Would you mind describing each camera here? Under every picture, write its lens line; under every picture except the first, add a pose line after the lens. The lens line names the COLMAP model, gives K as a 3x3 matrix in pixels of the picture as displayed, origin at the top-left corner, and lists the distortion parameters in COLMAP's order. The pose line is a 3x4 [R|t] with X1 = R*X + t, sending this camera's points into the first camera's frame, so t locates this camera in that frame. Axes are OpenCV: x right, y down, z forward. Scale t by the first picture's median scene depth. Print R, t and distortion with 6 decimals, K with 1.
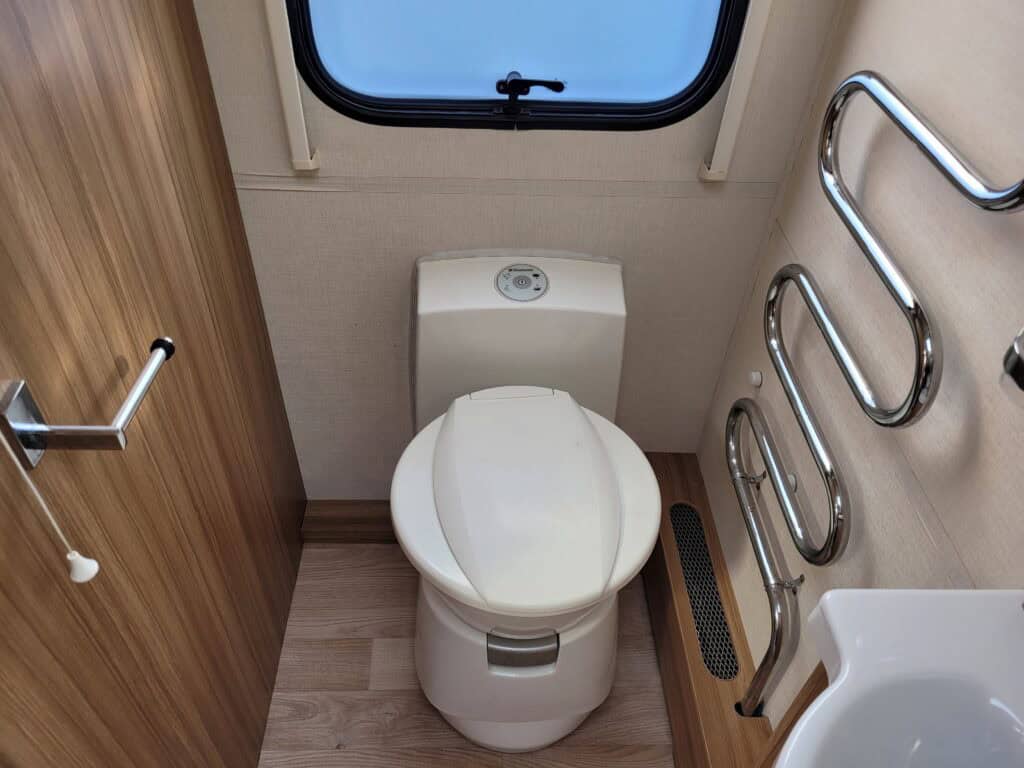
lens RADIAL K [[775.6, 0, 505.8], [0, 775.6, 380.2], [0, 0, 1]] dist [0.036853, -0.027890]
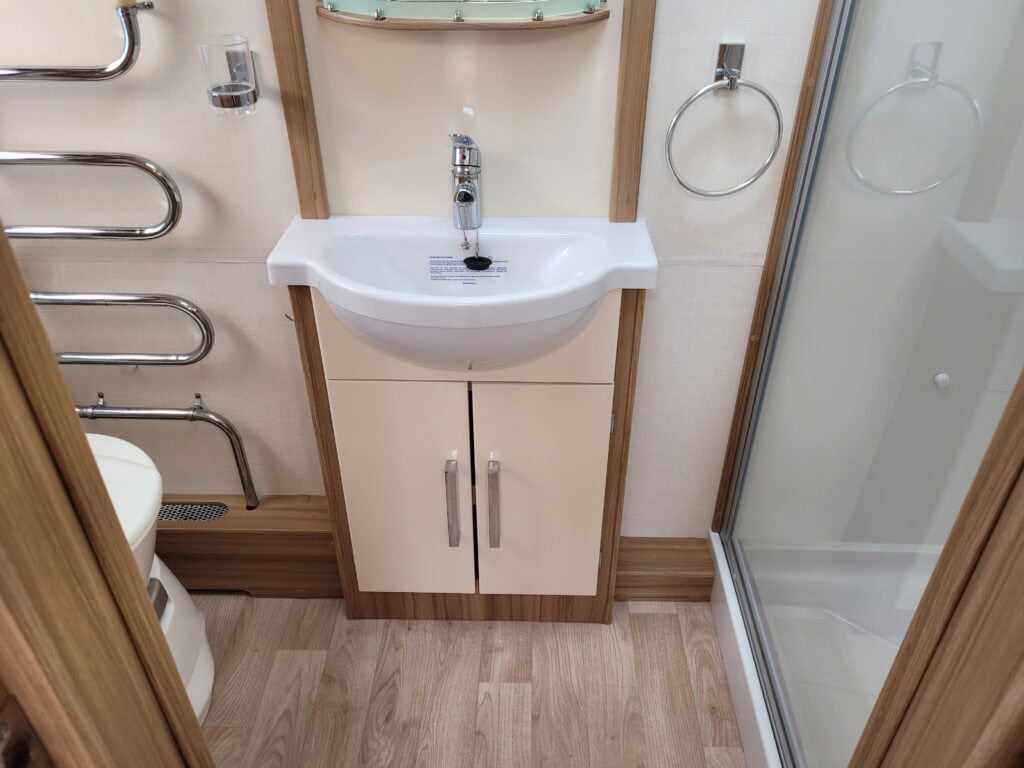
lens RADIAL K [[775.6, 0, 518.2], [0, 775.6, 383.3], [0, 0, 1]] dist [0.036853, -0.027890]
pose [[0.057986, -0.599357, 0.798379, -0.620646], [0.683186, 0.606955, 0.406033, 0.057708], [-0.727939, 0.521897, 0.444667, -0.044457]]
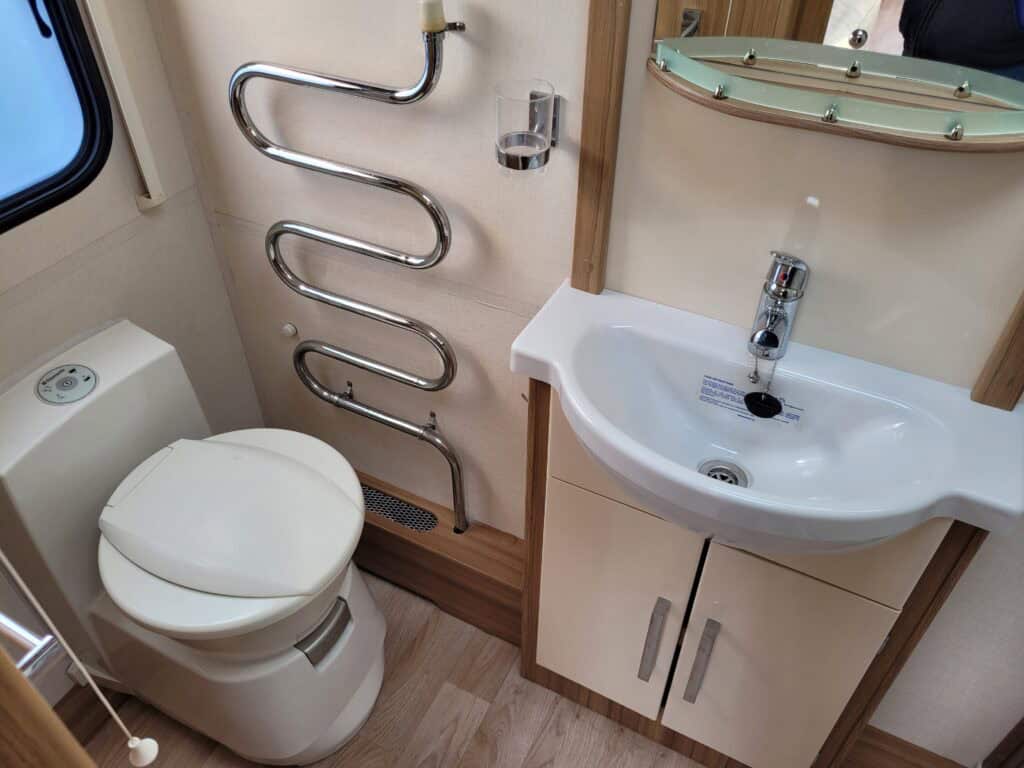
lens RADIAL K [[775.6, 0, 505.4], [0, 775.6, 389.8], [0, 0, 1]] dist [0.036853, -0.027890]
pose [[0.492376, -0.605759, 0.624997, -0.326768], [0.610958, 0.751976, 0.247513, -0.027982], [-0.619916, 0.259978, 0.740348, -0.062398]]
